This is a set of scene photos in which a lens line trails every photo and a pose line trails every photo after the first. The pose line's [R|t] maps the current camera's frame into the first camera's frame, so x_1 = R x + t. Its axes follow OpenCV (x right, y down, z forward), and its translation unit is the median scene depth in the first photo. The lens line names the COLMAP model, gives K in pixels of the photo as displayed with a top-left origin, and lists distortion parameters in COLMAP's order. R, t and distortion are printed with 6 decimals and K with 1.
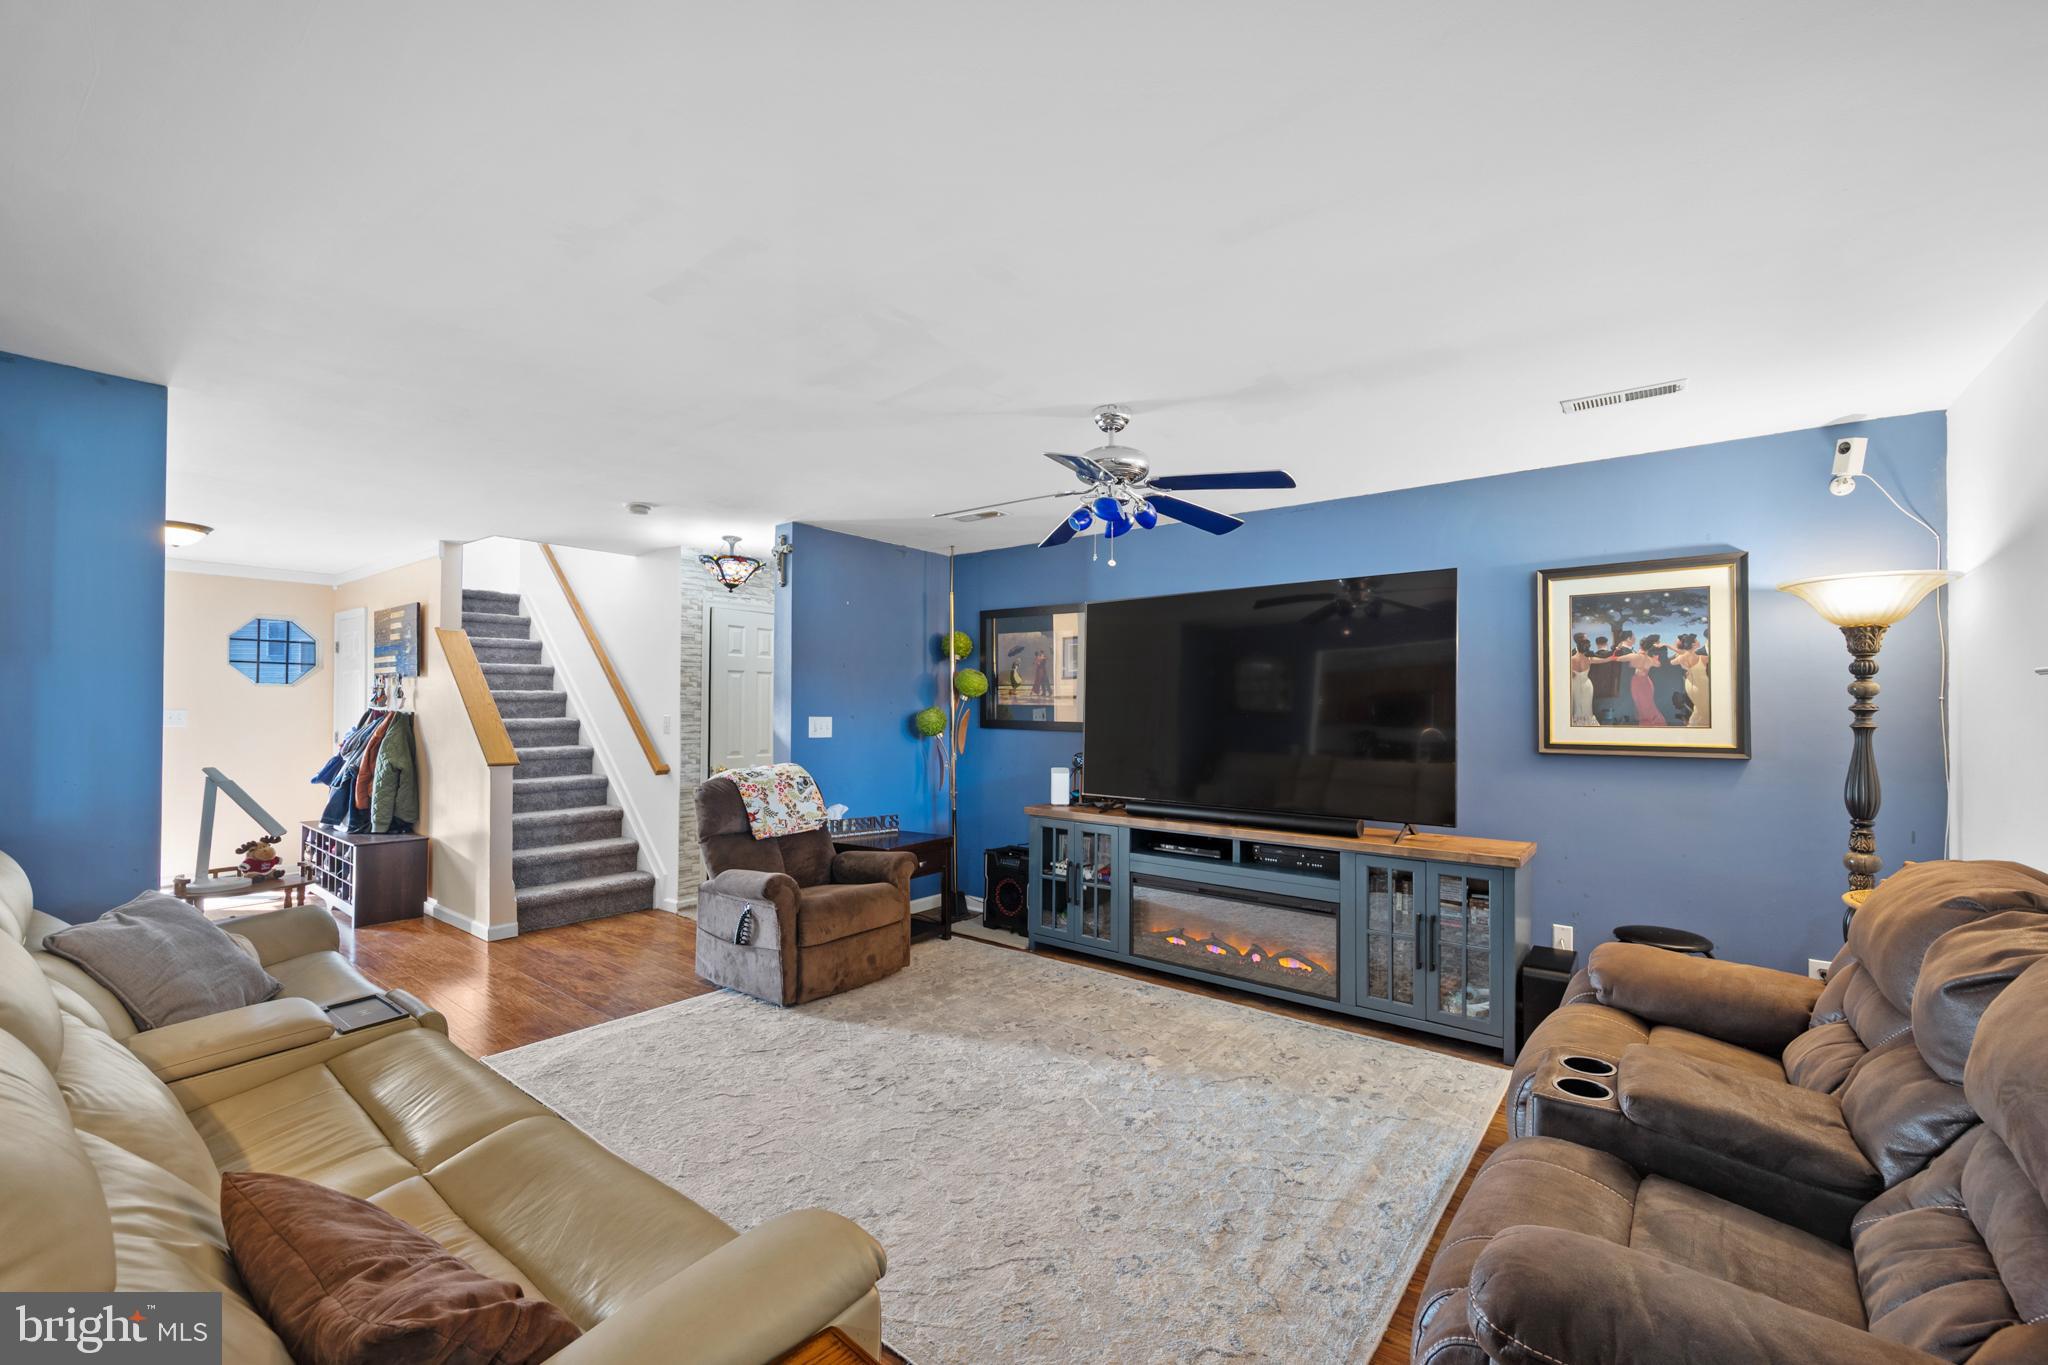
lens RADIAL K [[816.6, 0, 1033.4], [0, 816.6, 694.9], [0, 0, 1]] dist [0.002441, 0.000190]
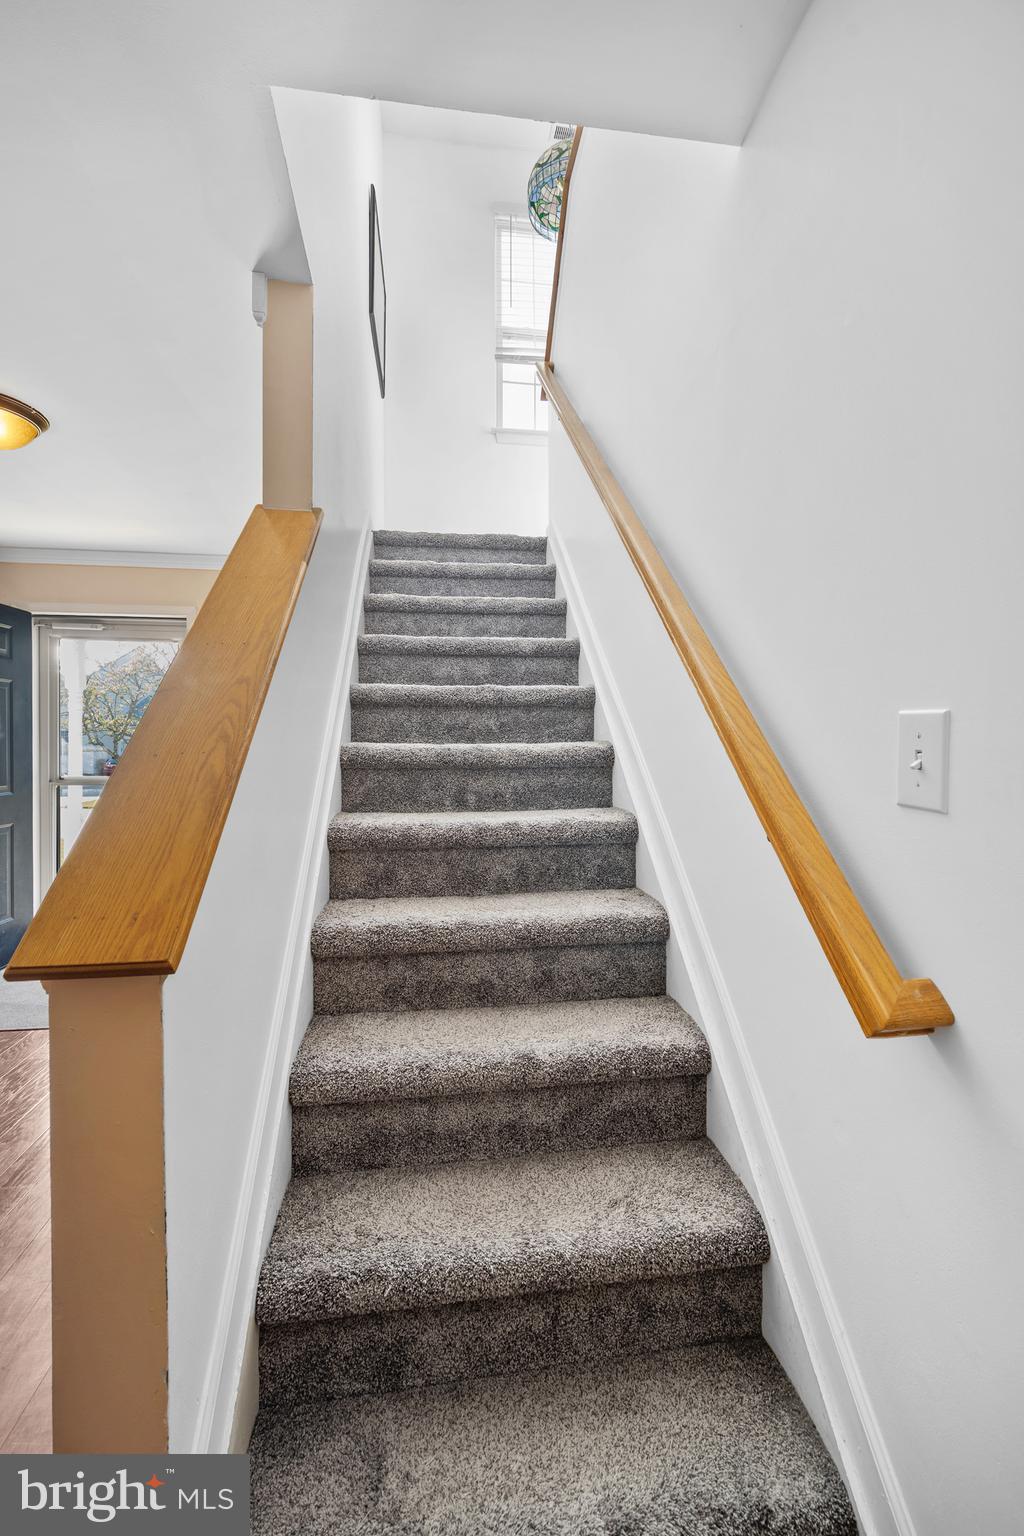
lens RADIAL K [[612.5, 0, 512.1], [0, 612.5, 757.8], [0, 0, 1]] dist [0.002441, 0.000190]
pose [[0.704864, 0.007668, -0.709301, -0.396851], [0.014758, 0.999567, 0.025472, 0.029392], [0.709189, -0.028422, 0.704445, 0.794869]]
